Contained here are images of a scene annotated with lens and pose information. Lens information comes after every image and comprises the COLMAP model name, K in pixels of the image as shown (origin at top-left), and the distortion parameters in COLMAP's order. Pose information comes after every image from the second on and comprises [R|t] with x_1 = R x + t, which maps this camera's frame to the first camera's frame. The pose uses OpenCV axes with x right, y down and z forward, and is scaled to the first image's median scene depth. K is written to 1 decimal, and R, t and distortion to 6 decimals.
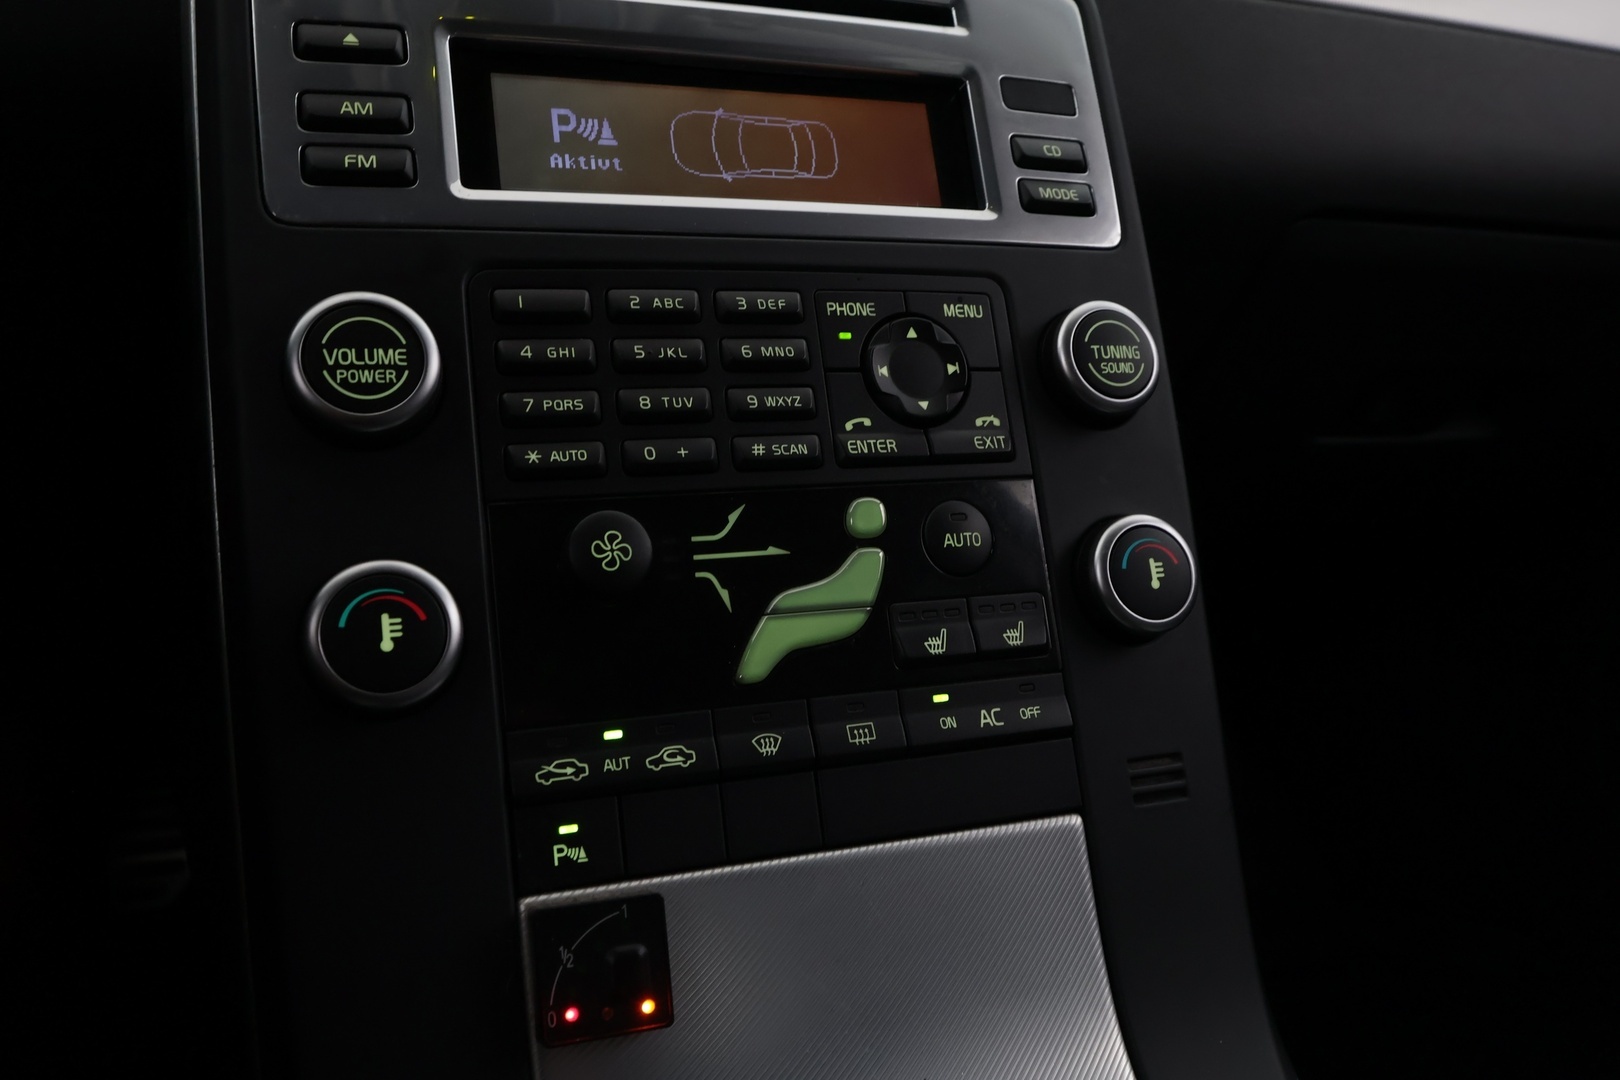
lens RADIAL K [[1290.4, 0, 810.0], [0, 1290.4, 540.0], [0, 0, 1]] dist [-0.004581, 0.006420]
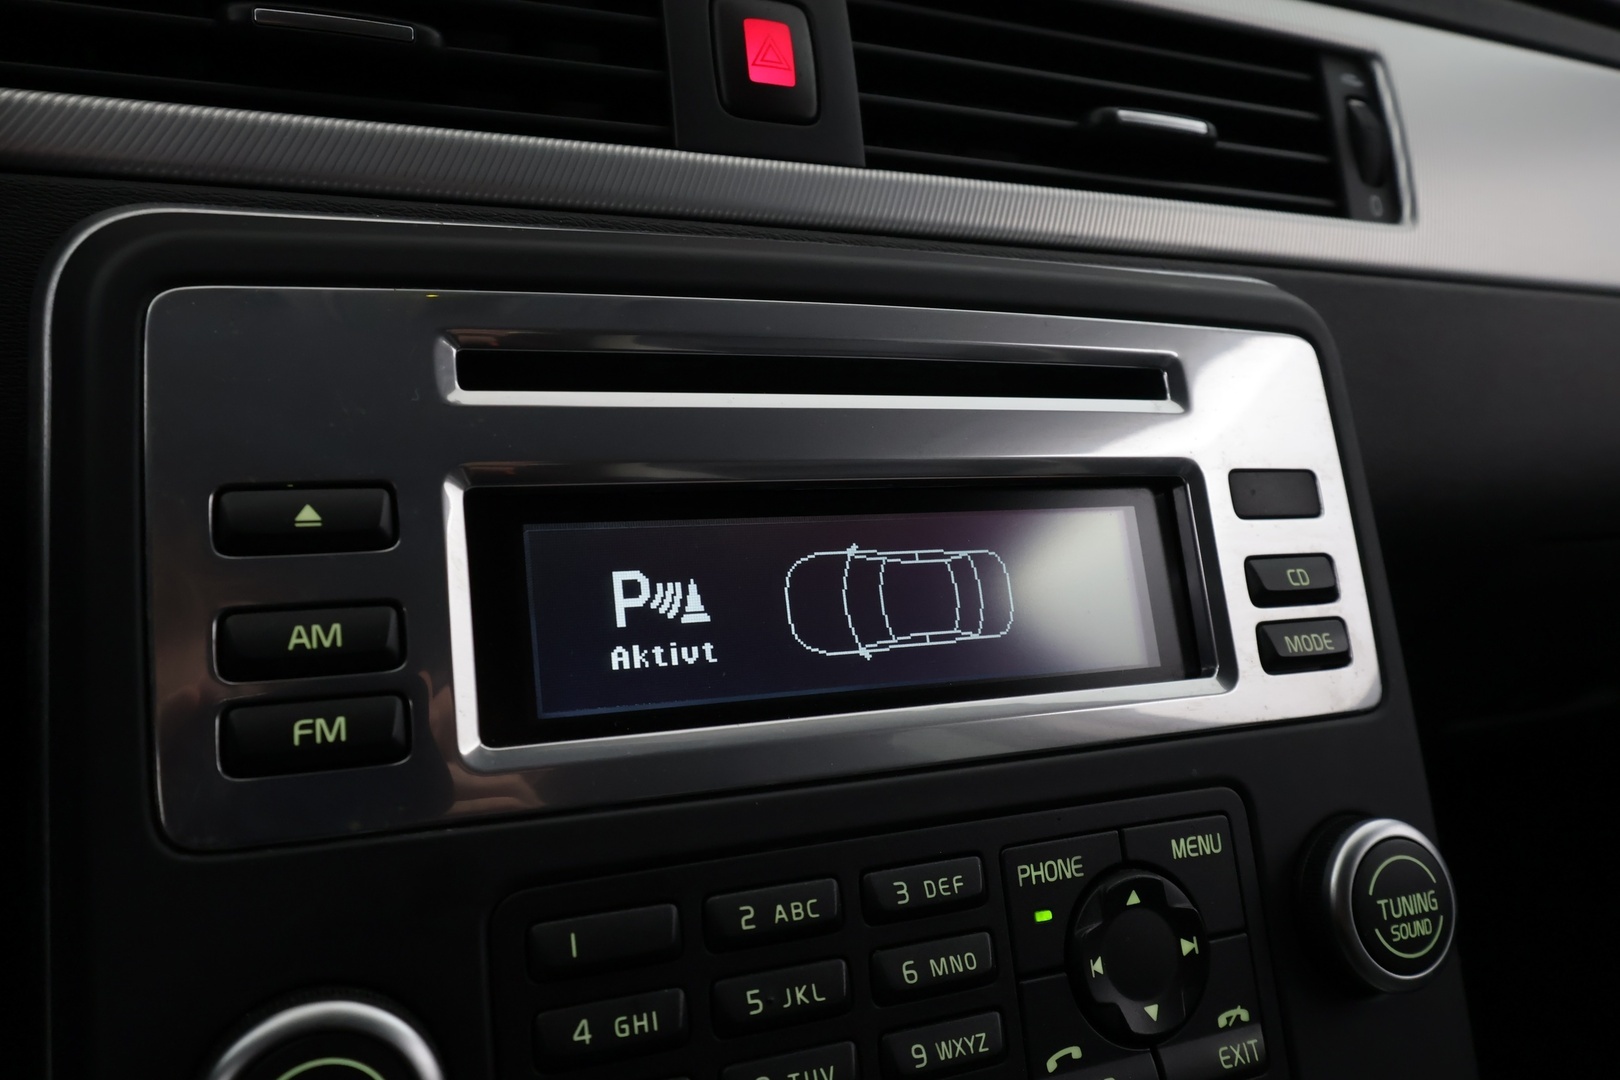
lens RADIAL K [[1290.4, 0, 810.0], [0, 1290.4, 540.0], [0, 0, 1]] dist [-0.004581, 0.006420]
pose [[0.998131, 0.024884, 0.055811, -0.136352], [-0.024681, 0.999686, -0.004328, -0.347711], [-0.055901, 0.002943, 0.998432, 0.334754]]
